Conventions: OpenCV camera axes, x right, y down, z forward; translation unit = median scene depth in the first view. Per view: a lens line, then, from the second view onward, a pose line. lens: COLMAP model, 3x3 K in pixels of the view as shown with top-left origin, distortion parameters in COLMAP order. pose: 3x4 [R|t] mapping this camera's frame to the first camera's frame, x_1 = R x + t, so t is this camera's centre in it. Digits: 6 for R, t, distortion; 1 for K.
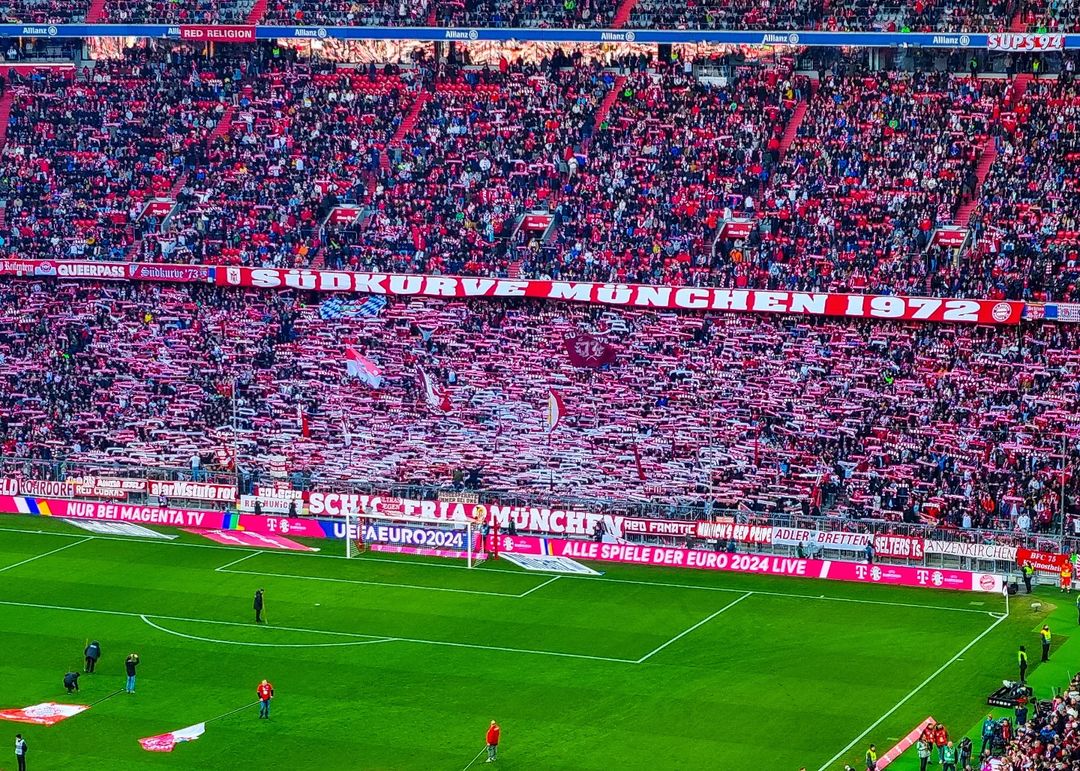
lens RADIAL K [[3129.1, 0, 549.9], [0, 3129.1, 382.0], [0, 0, 1]] dist [0.066952, 0.000000]
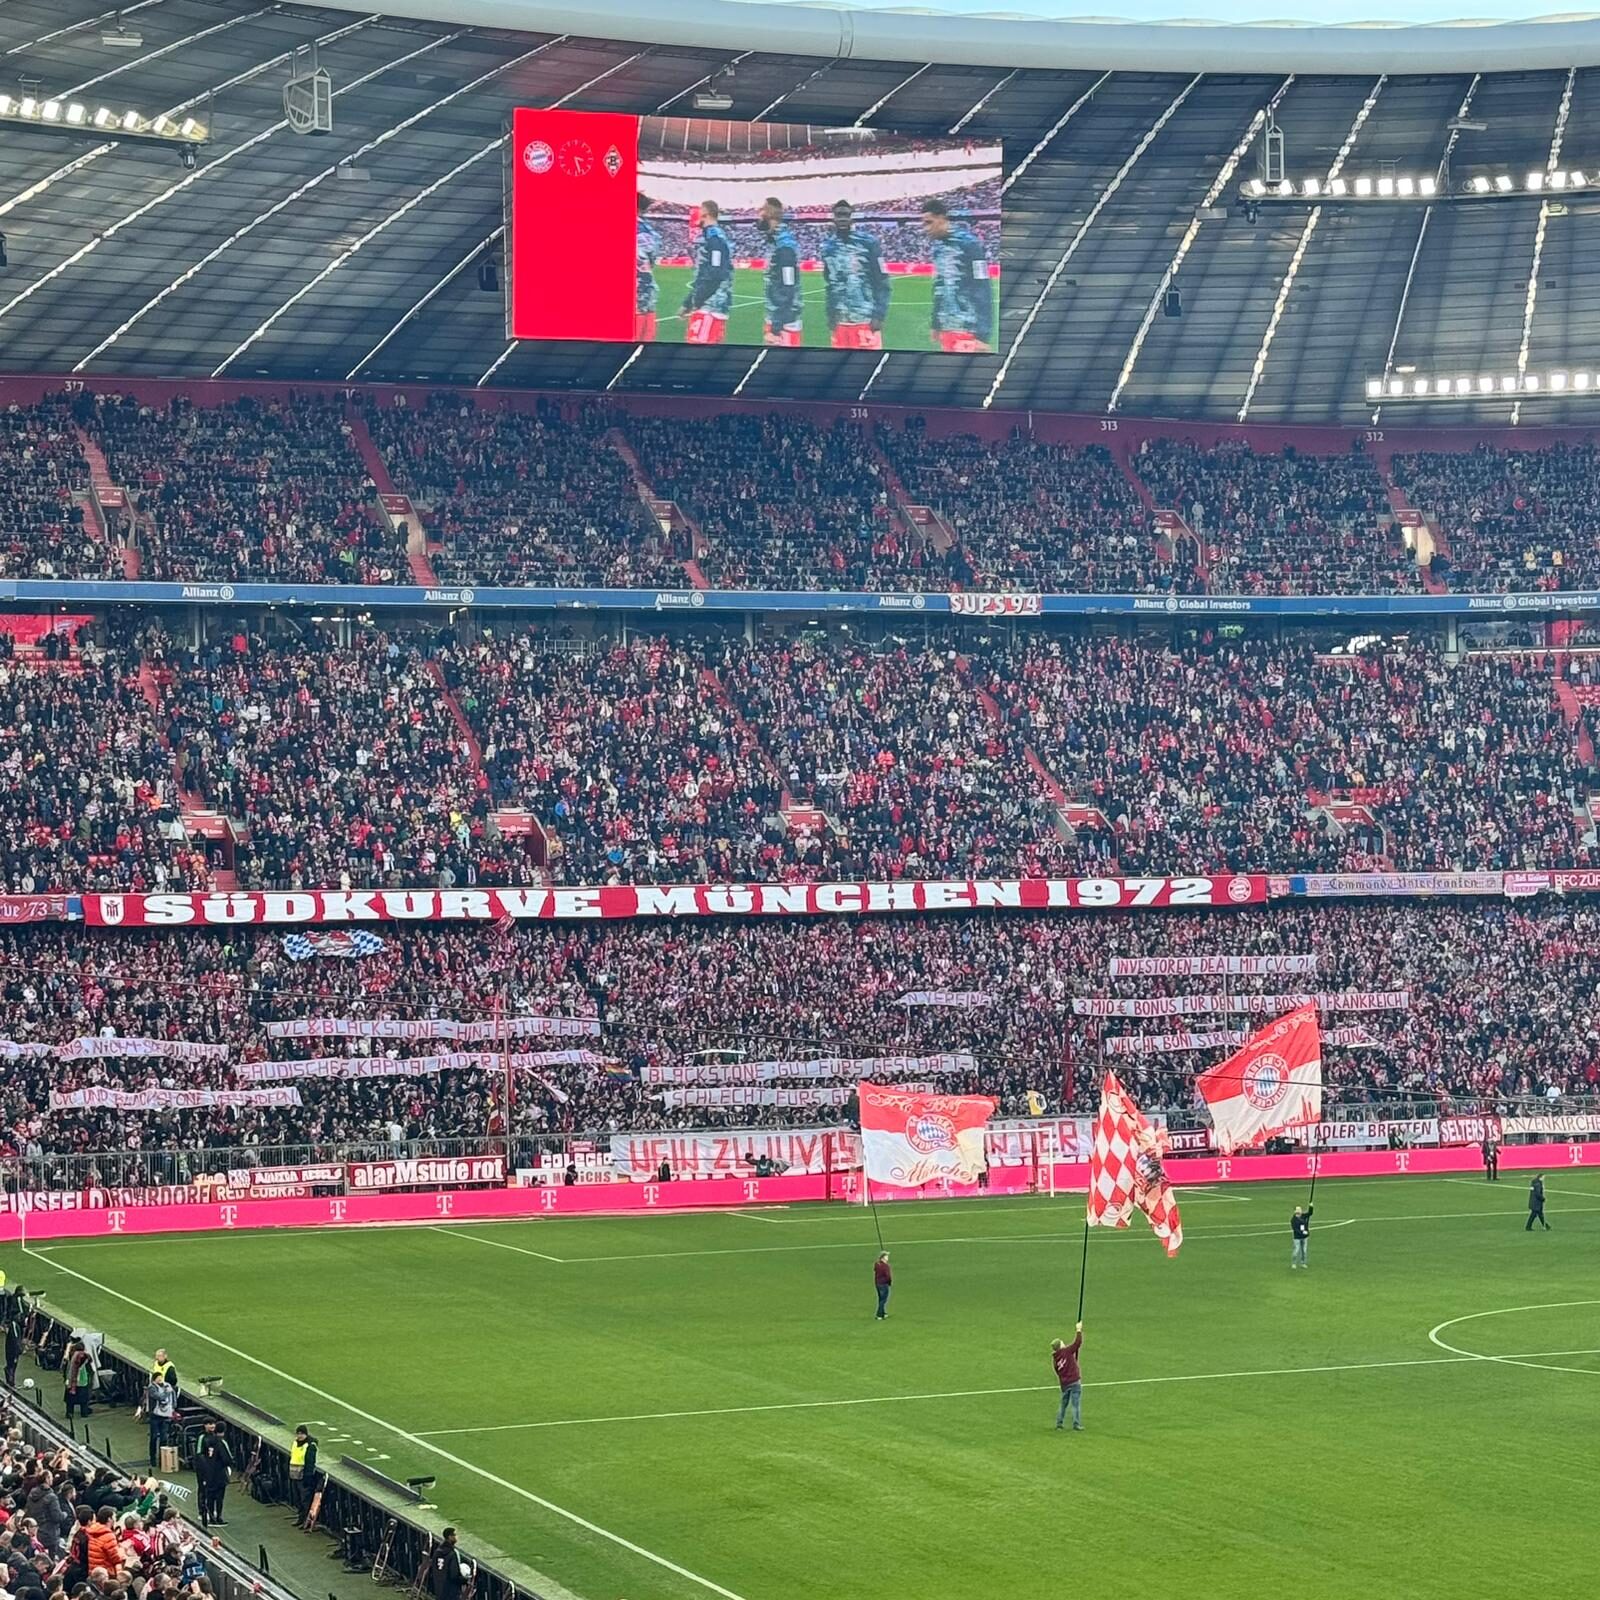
lens RADIAL K [[3716.0, 0, 773.4], [0, 3716.0, 797.1], [0, 0, 1]] dist [0.135831, 0.000000]
pose [[0.733059, 0.016848, 0.679957, -0.571617], [0.112790, 0.982841, -0.145951, 0.077266], [-0.670748, 0.183683, 0.718580, 0.389654]]
